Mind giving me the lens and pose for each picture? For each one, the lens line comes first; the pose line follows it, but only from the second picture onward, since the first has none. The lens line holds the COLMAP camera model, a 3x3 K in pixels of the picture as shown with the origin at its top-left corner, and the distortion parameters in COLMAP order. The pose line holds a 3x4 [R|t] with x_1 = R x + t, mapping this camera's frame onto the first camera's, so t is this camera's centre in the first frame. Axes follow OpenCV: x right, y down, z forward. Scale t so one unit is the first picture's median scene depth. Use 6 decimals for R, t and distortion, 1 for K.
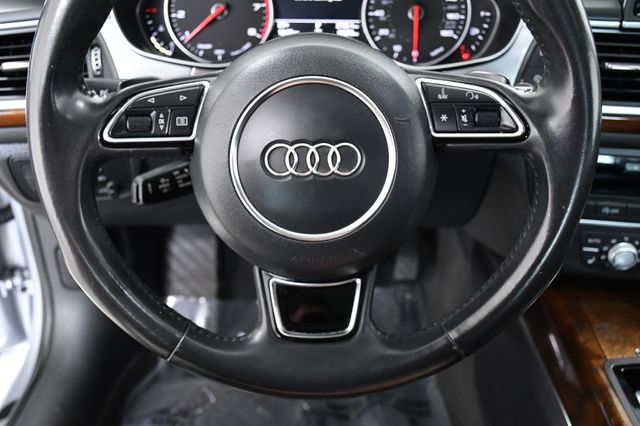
lens RADIAL K [[650.4, 0, 323.7], [0, 650.4, 211.4], [0, 0, 1]] dist [0.032075, 0.000000]
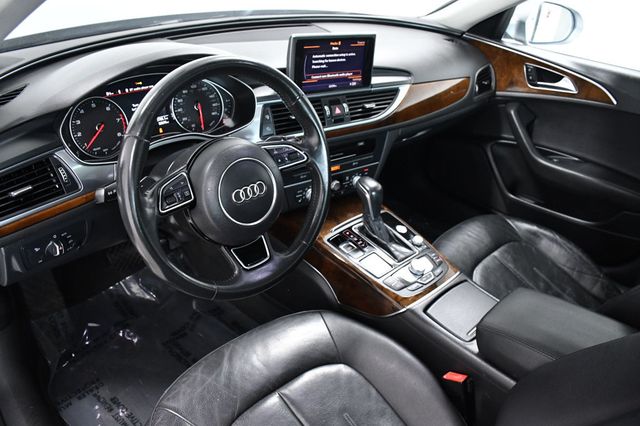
lens RADIAL K [[496.1, 0, 323.7], [0, 496.1, 206.5], [0, 0, 1]] dist [-0.128812, 0.026896]
pose [[0.717413, -0.305722, 0.625981, -0.595205], [0.270280, 0.950325, 0.154371, -0.144267], [-0.642080, 0.058442, 0.764406, -0.339978]]
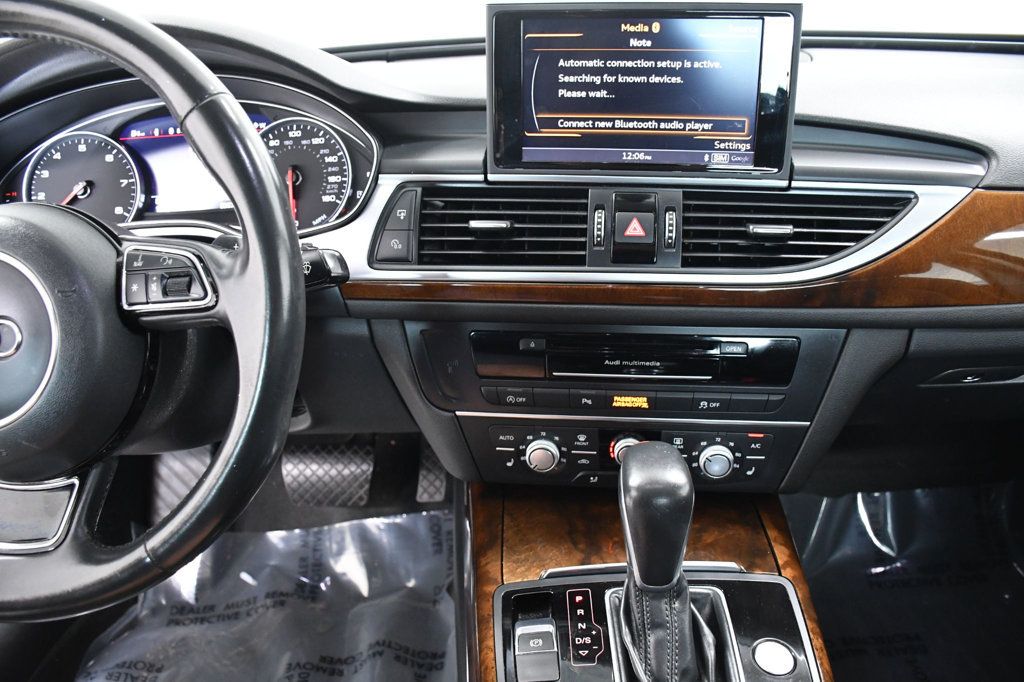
lens RADIAL K [[793.7, 0, 503.6], [0, 793.7, 326.6], [0, 0, 1]] dist [-0.128812, 0.026896]
pose [[0.998805, -0.041152, -0.026362, 0.438836], [0.037373, 0.990732, -0.130587, 0.036371], [0.031492, 0.129446, 0.991086, 0.009806]]
